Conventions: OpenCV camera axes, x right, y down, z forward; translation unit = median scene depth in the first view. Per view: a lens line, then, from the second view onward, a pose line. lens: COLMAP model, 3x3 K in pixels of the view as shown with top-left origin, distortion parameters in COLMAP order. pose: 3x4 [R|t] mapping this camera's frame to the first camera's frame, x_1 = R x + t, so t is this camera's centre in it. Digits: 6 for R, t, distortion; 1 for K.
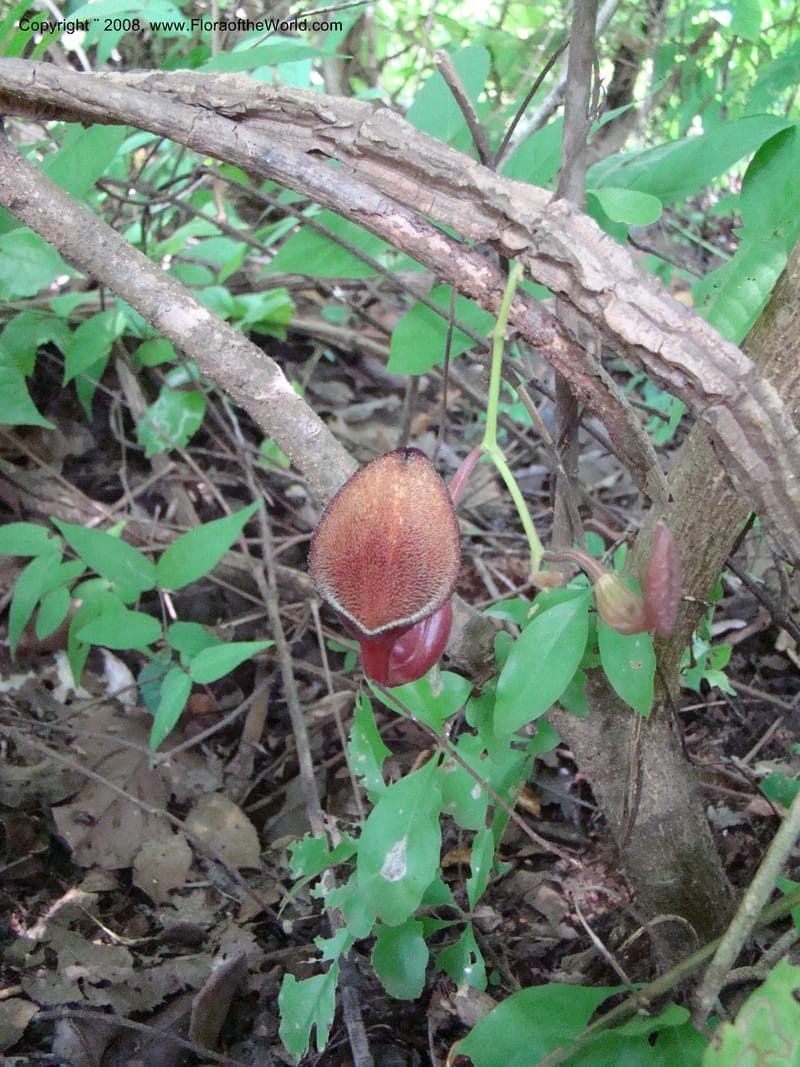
lens RADIAL K [[1016.6, 0, 409.8], [0, 1016.6, 533.0], [0, 0, 1]] dist [-0.164821, 0.000000]
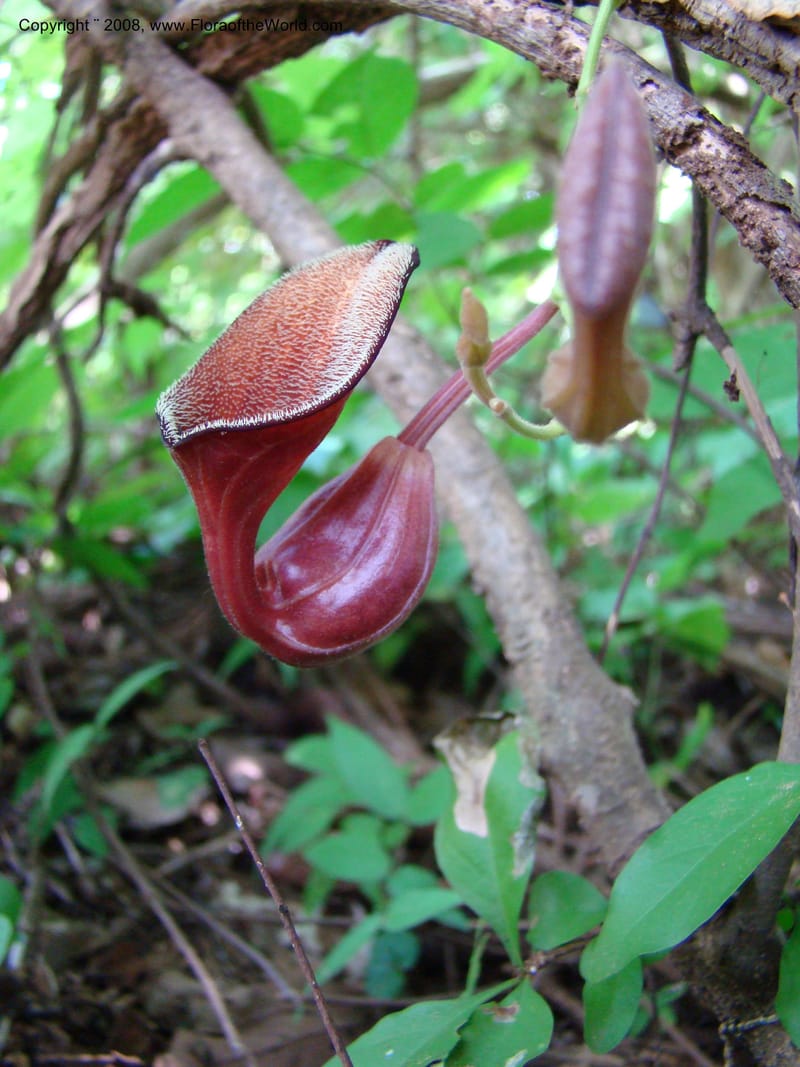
lens RADIAL K [[1016.6, 0, 417.8], [0, 1016.6, 516.5], [0, 0, 1]] dist [-0.164821, 0.000000]
pose [[0.848155, 0.106734, -0.518885, 0.269256], [-0.321880, 0.881781, -0.344755, 0.210535], [0.420745, 0.459424, 0.782242, 0.492636]]
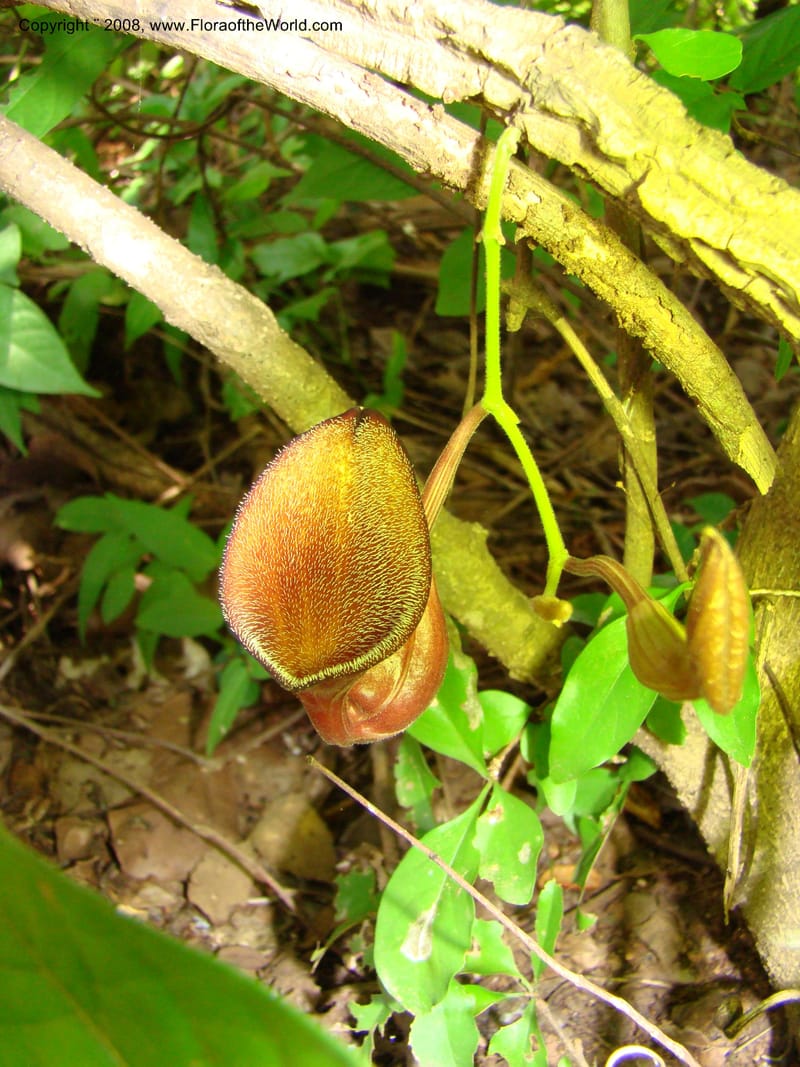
lens RADIAL K [[1016.6, 0, 407.8], [0, 1016.6, 525.6], [0, 0, 1]] dist [-0.164821, 0.000000]
pose [[0.986908, -0.014168, -0.160662, 0.111108], [0.020364, 0.999108, 0.036988, -0.024364], [0.159995, -0.039775, 0.986316, 0.260651]]
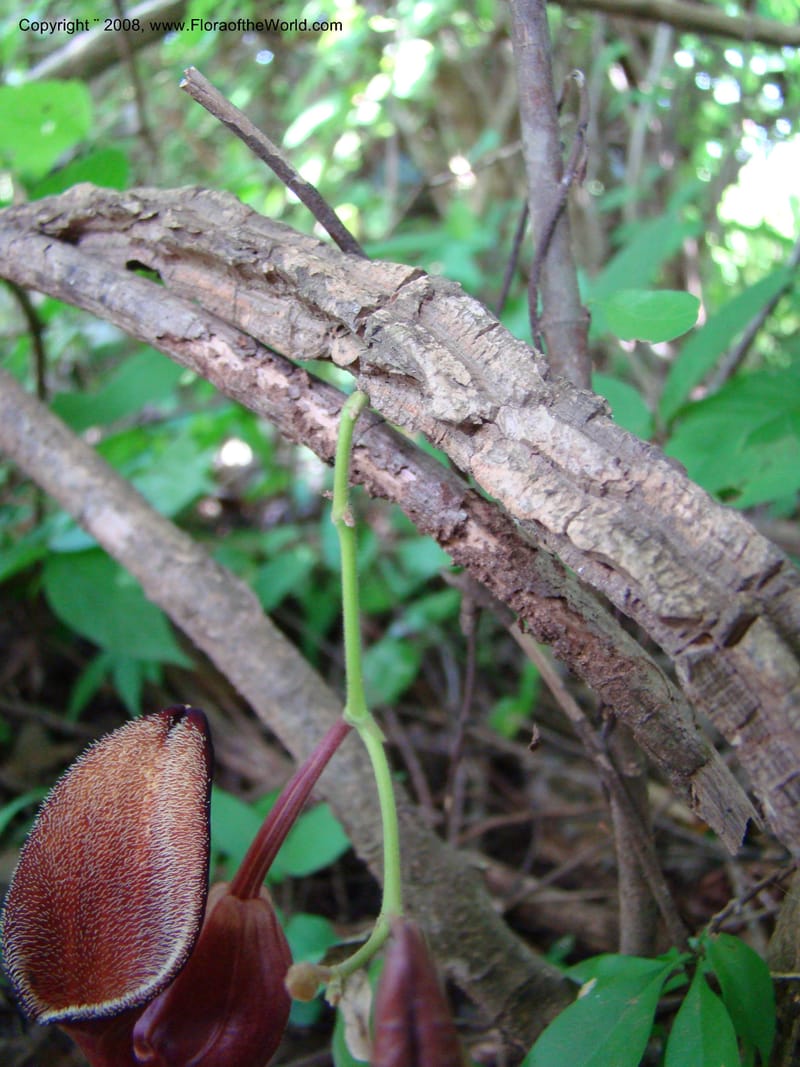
lens RADIAL K [[1016.6, 0, 391.7], [0, 1016.6, 539.1], [0, 0, 1]] dist [-0.164821, 0.000000]
pose [[0.929506, -0.010763, -0.368649, 0.263420], [-0.081308, 0.969000, -0.233299, -0.041741], [0.359732, 0.246827, 0.899816, 0.394399]]
